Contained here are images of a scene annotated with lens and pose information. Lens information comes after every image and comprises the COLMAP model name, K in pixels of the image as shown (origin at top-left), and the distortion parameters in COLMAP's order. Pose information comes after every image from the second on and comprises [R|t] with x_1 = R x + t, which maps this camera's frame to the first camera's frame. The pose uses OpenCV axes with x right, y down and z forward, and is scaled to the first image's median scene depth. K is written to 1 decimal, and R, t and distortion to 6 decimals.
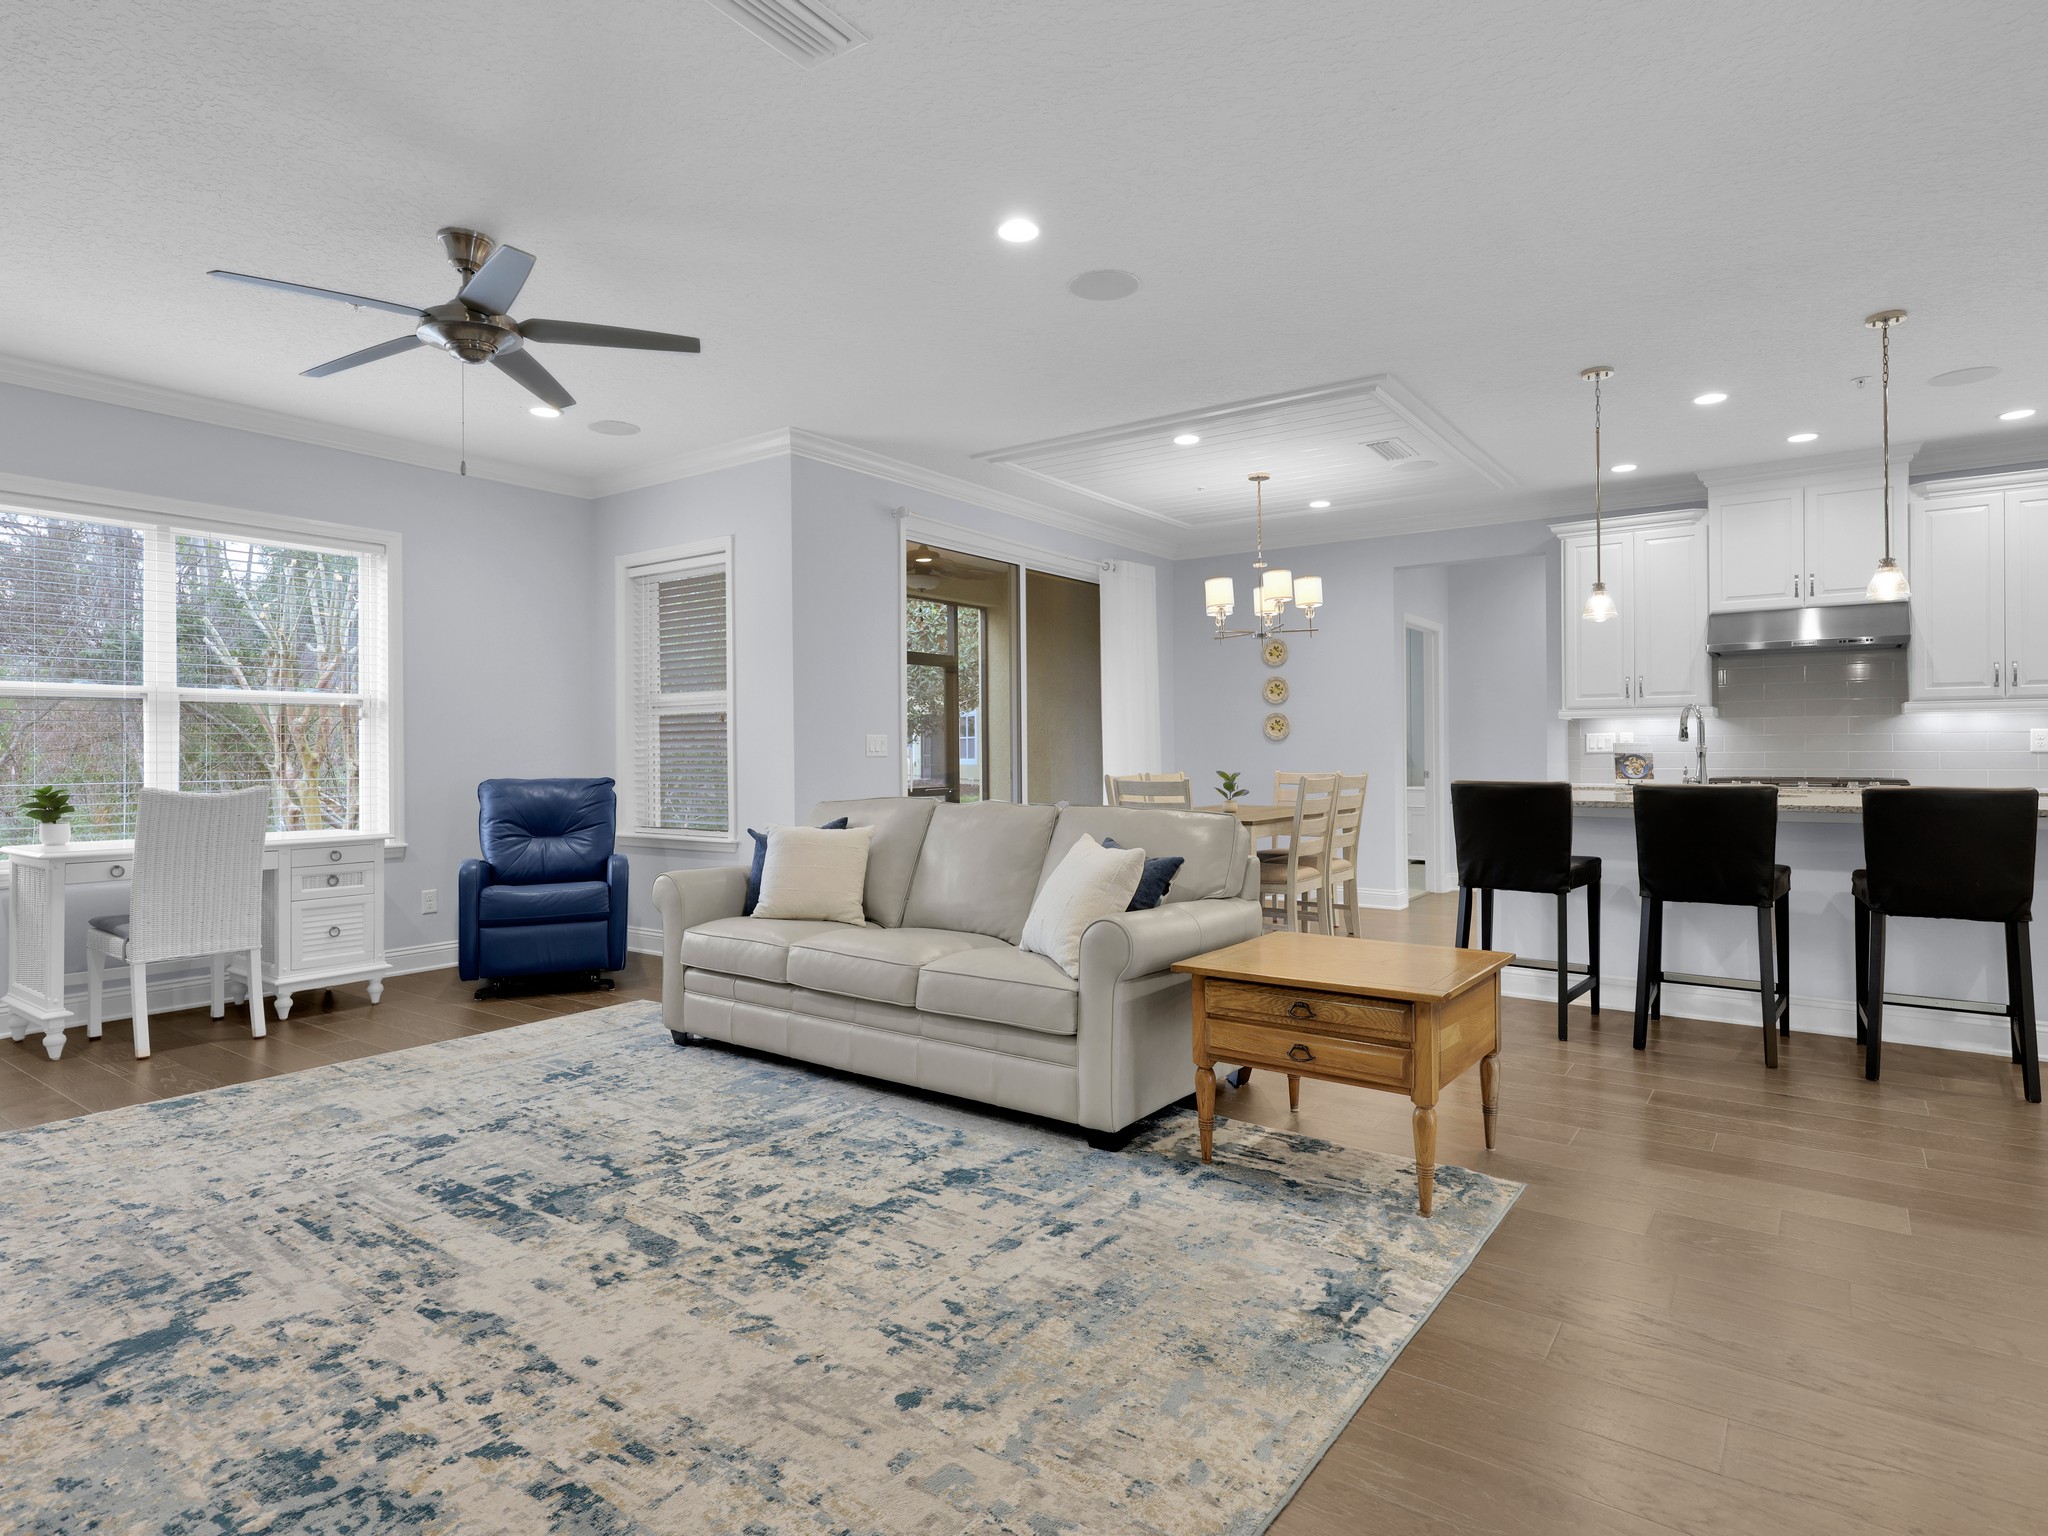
lens RADIAL K [[1117.9, 0, 1021.9], [0, 1117.9, 746.5], [0, 0, 1]] dist [0.000664, 0.000865]
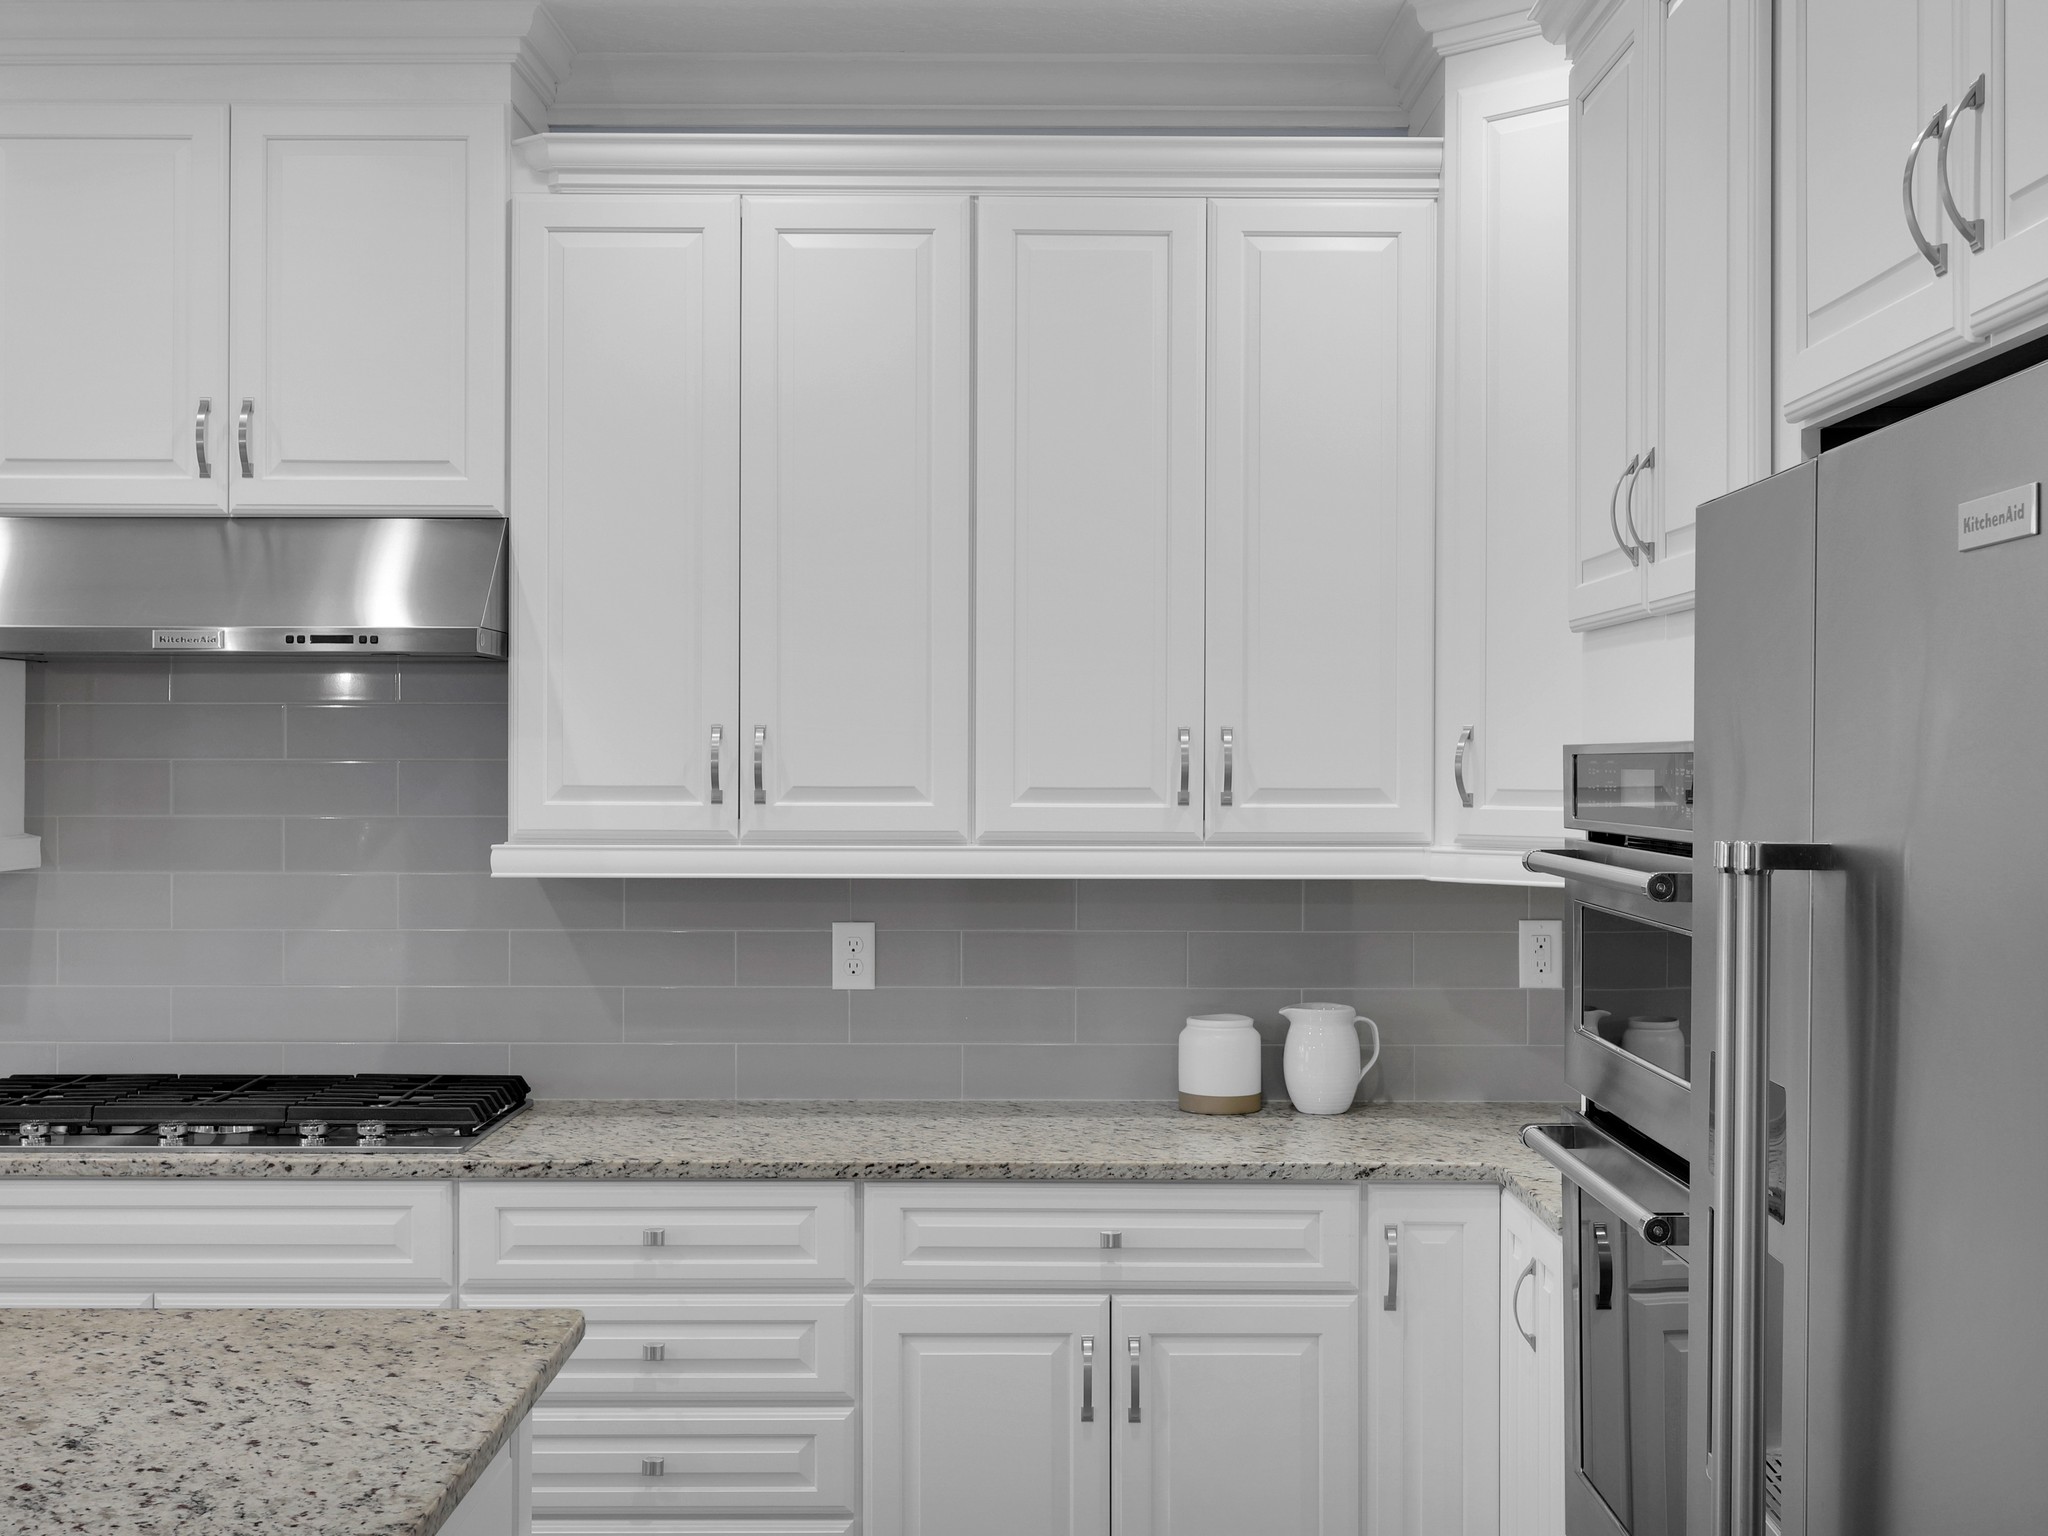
lens RADIAL K [[2498.7, 0, 1028.9], [0, 2498.7, 747.2], [0, 0, 1]] dist [0.017040, 0.000000]
pose [[0.810408, 0.009429, 0.585790, 0.837050], [-0.009178, 0.999952, -0.003399, -0.108101], [-0.585794, -0.002622, 0.810455, 0.592153]]
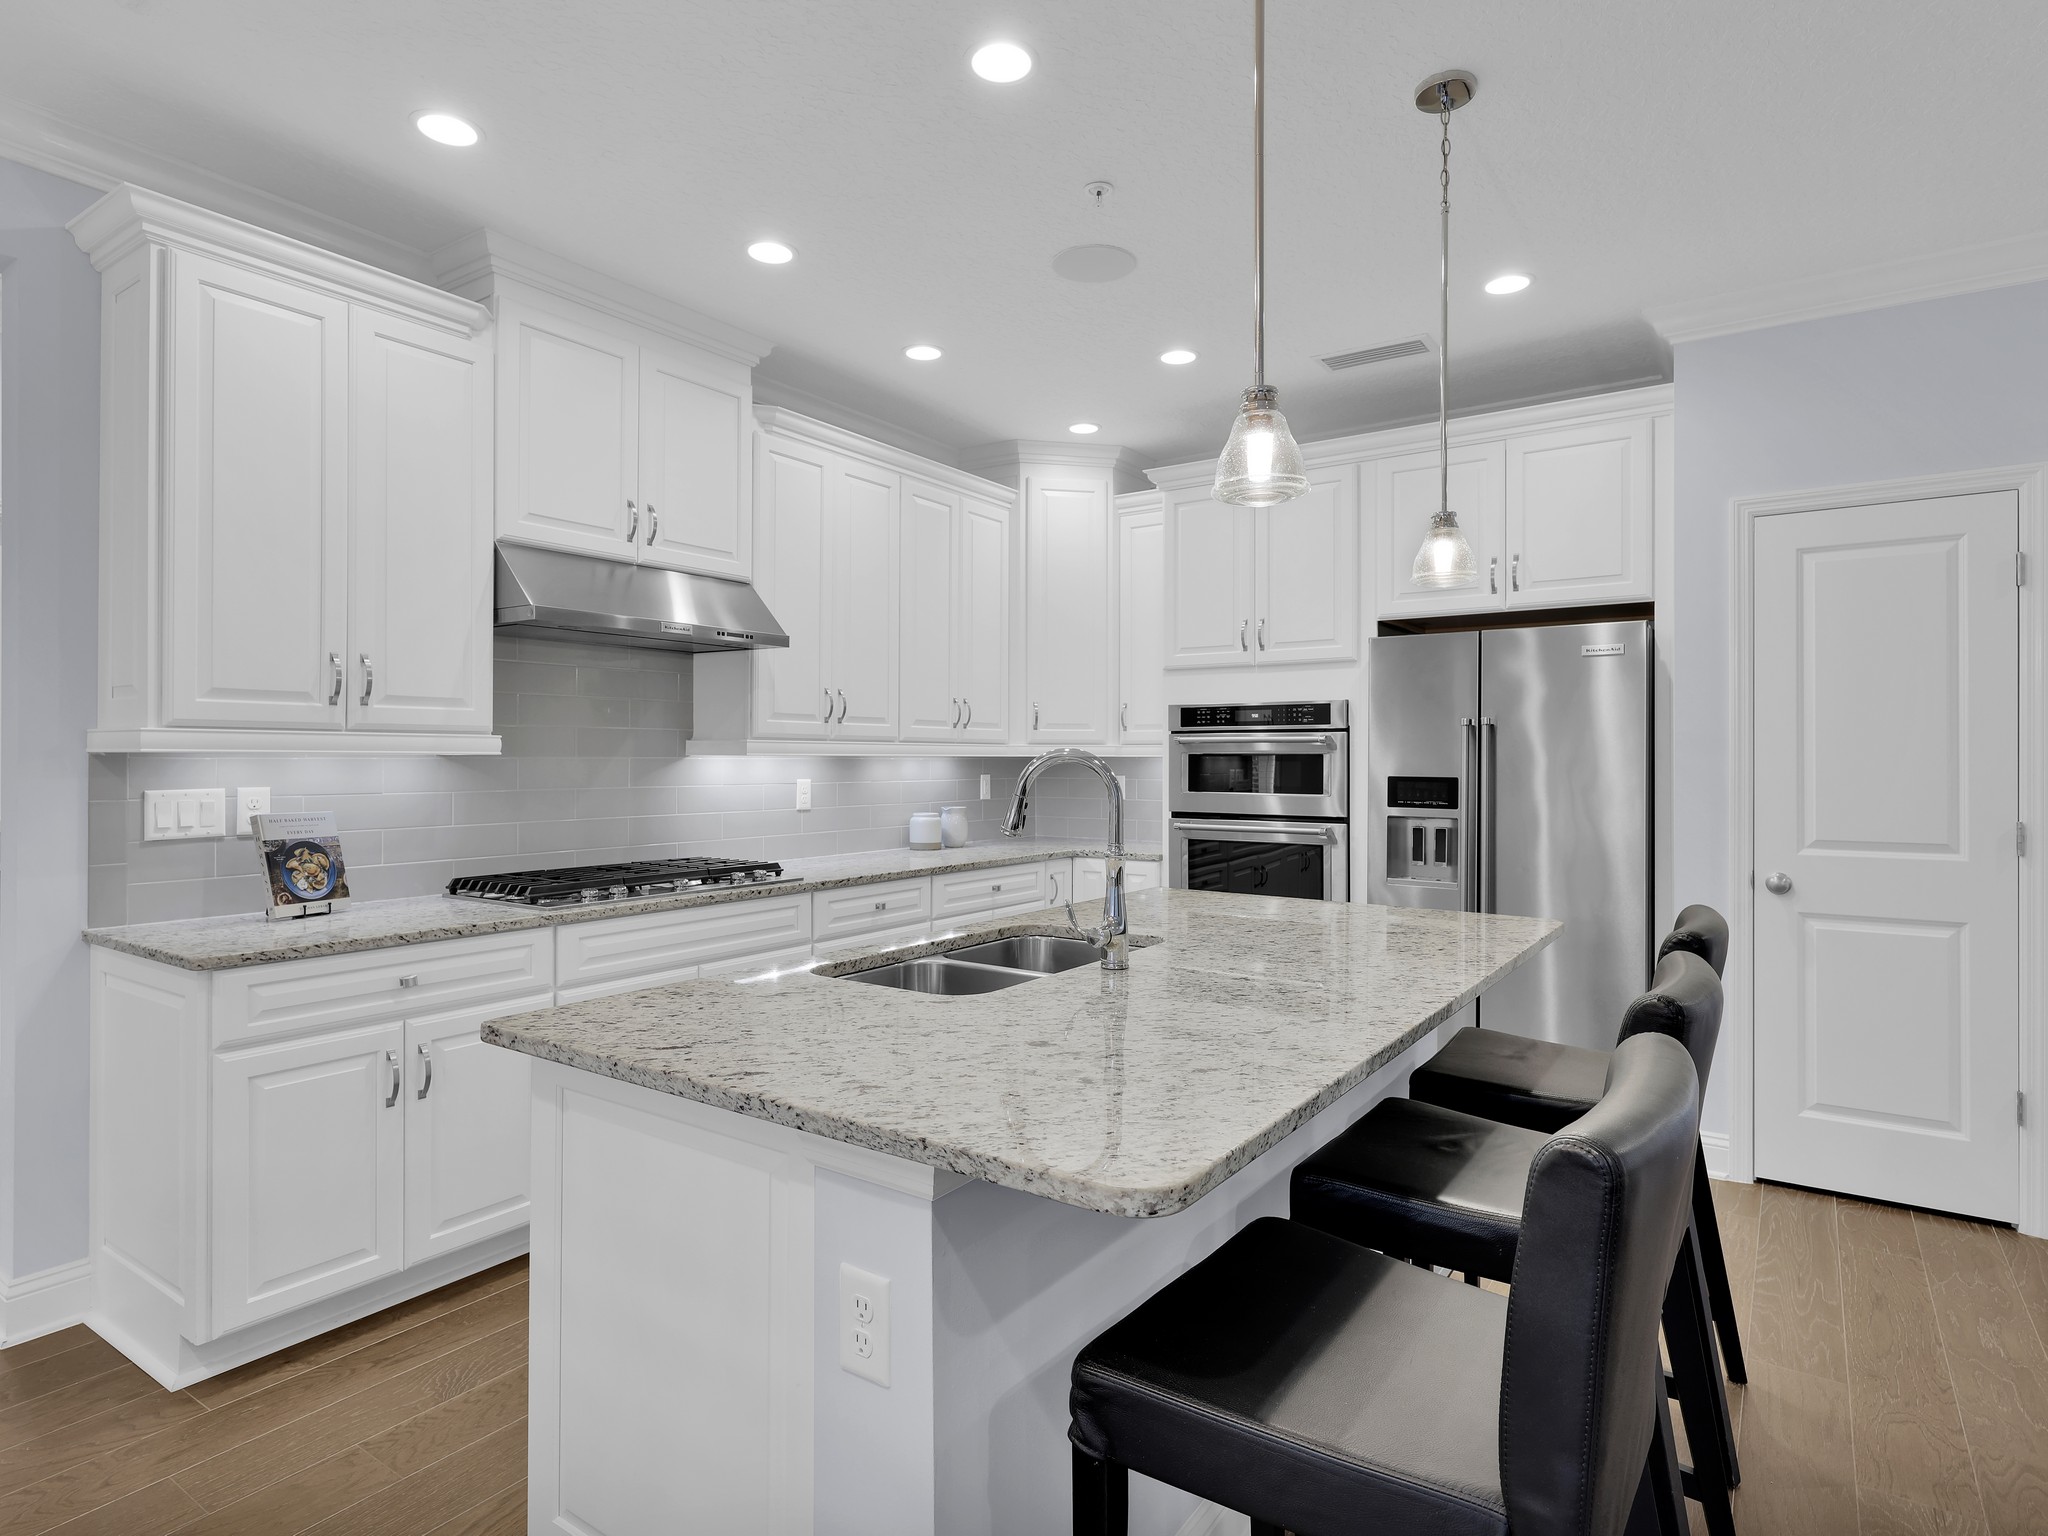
lens RADIAL K [[1117.9, 0, 1022.1], [0, 1117.9, 755.6], [0, 0, 1]] dist [0.000664, 0.000865]
pose [[-0.026156, 0.007867, 0.999627, 0.243054], [-0.006815, 0.999944, -0.008048, -0.043994], [-0.999635, -0.007023, -0.026101, 1.419222]]
